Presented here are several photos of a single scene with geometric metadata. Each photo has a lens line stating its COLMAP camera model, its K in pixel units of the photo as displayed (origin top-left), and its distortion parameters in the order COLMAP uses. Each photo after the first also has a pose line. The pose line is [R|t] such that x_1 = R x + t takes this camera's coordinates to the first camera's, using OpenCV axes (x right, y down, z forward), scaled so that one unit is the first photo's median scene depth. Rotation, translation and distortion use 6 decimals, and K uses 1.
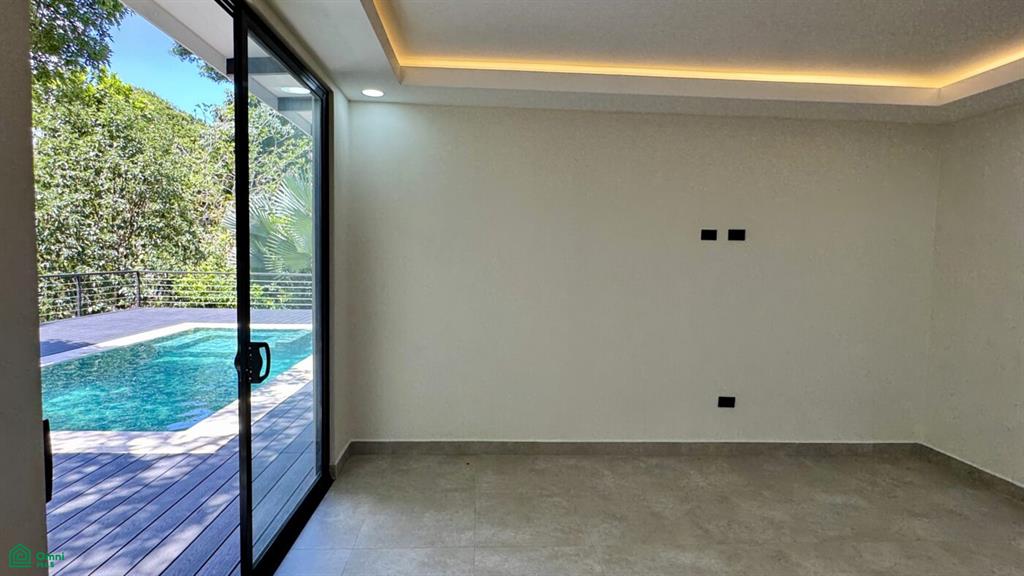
lens RADIAL K [[545.3, 0, 512.9], [0, 545.3, 289.9], [0, 0, 1]] dist [0.000279, 0.000248]
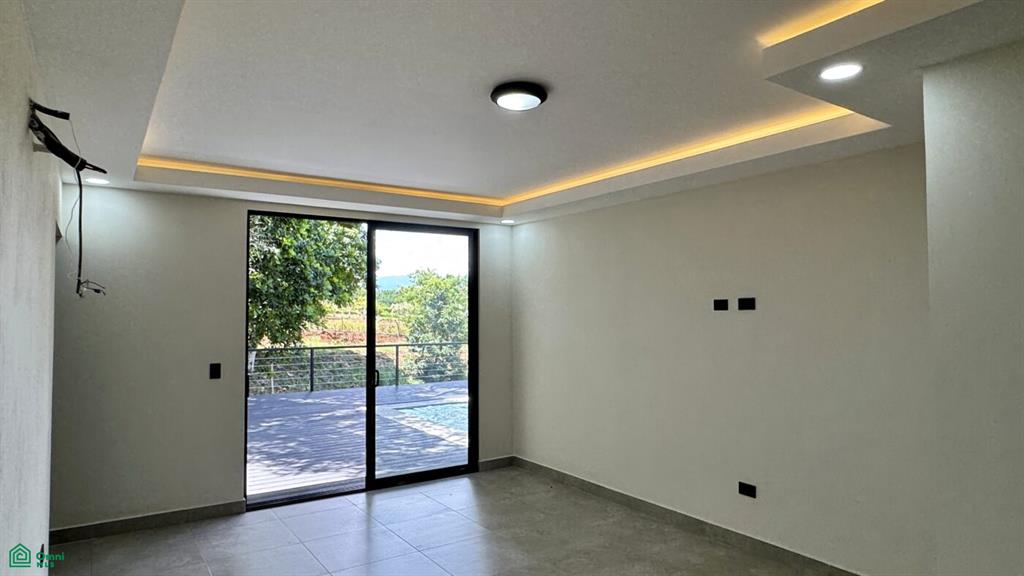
lens RADIAL K [[633.0, 0, 515.5], [0, 633.0, 289.3], [0, 0, 1]] dist [-0.000992, -0.000552]
pose [[0.500428, -0.052996, -0.864155, 1.147215], [-0.056187, 0.994033, -0.093499, -0.002982], [0.863953, 0.095344, 0.494464, 0.129175]]
